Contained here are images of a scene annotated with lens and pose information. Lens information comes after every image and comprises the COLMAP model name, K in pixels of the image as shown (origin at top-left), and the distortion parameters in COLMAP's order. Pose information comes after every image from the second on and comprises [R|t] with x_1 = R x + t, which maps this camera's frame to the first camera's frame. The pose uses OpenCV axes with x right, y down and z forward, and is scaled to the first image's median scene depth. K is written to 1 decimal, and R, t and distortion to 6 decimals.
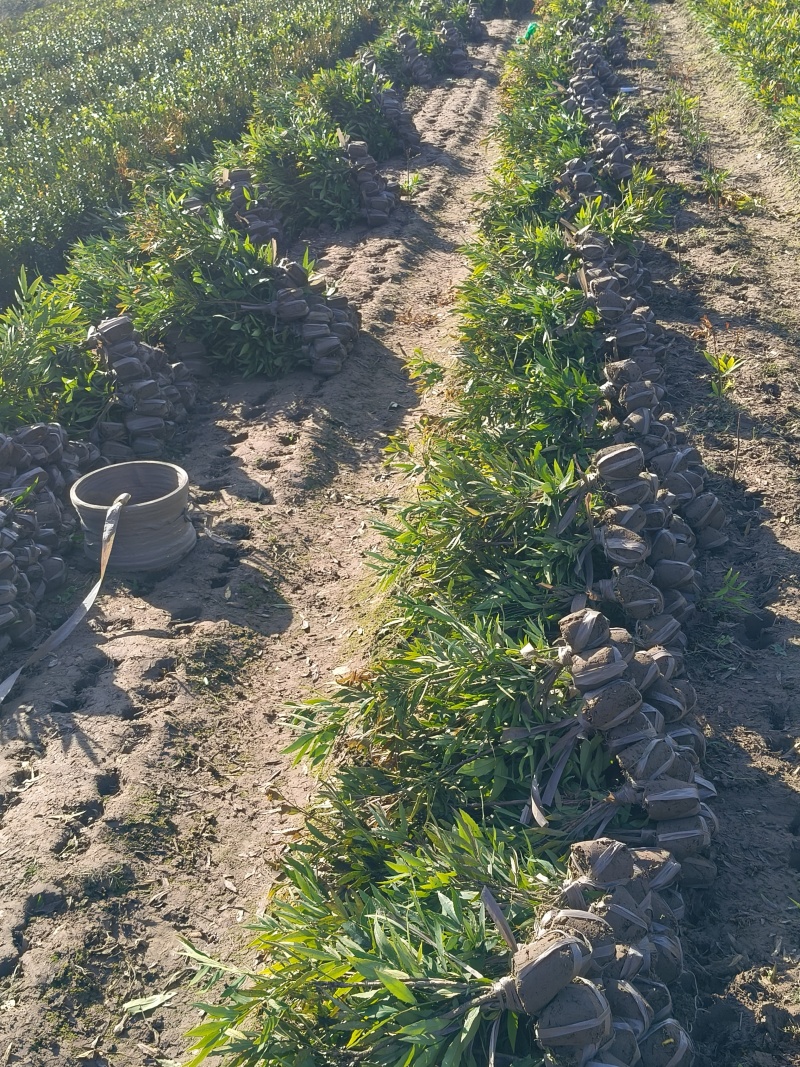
lens RADIAL K [[1273.4, 0, 400.1], [0, 1273.4, 533.7], [0, 0, 1]] dist [0.005170, 0.000000]
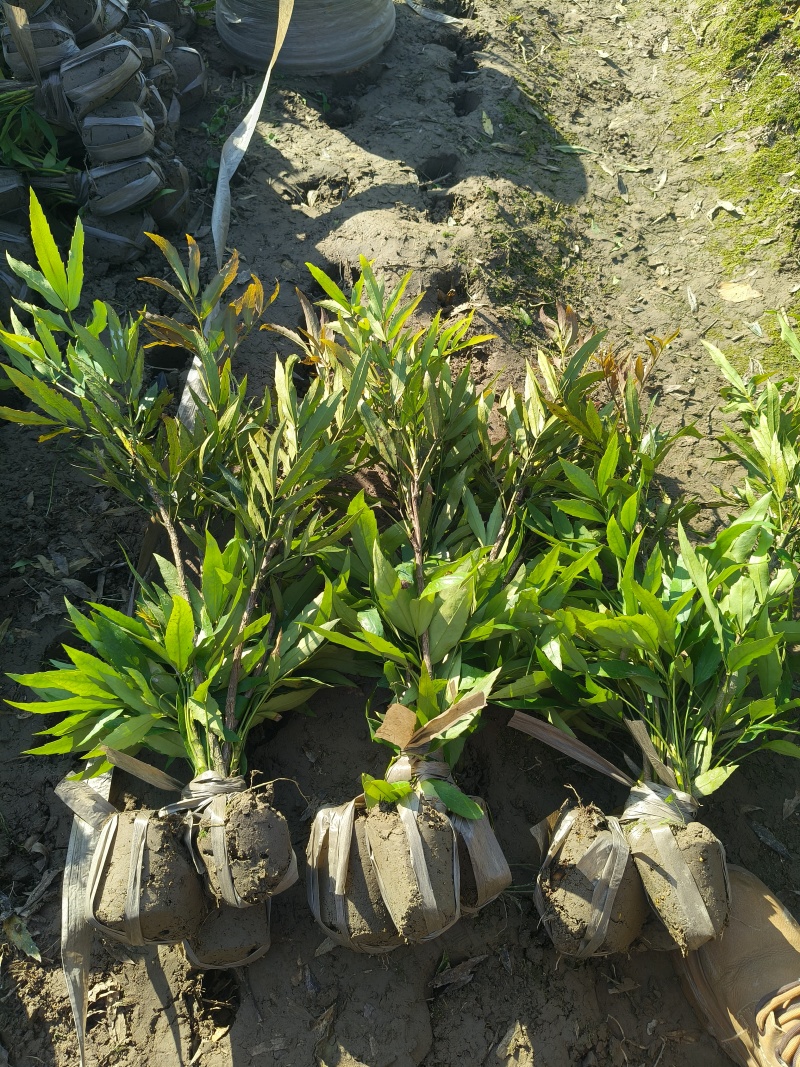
lens RADIAL K [[808.1, 0, 399.6], [0, 808.1, 533.8], [0, 0, 1]] dist [-0.006893, -0.002771]
pose [[0.995726, -0.020824, 0.089976, -0.214542], [-0.032001, 0.836092, 0.547654, 0.000609], [-0.086633, -0.548193, 0.831853, 0.574054]]
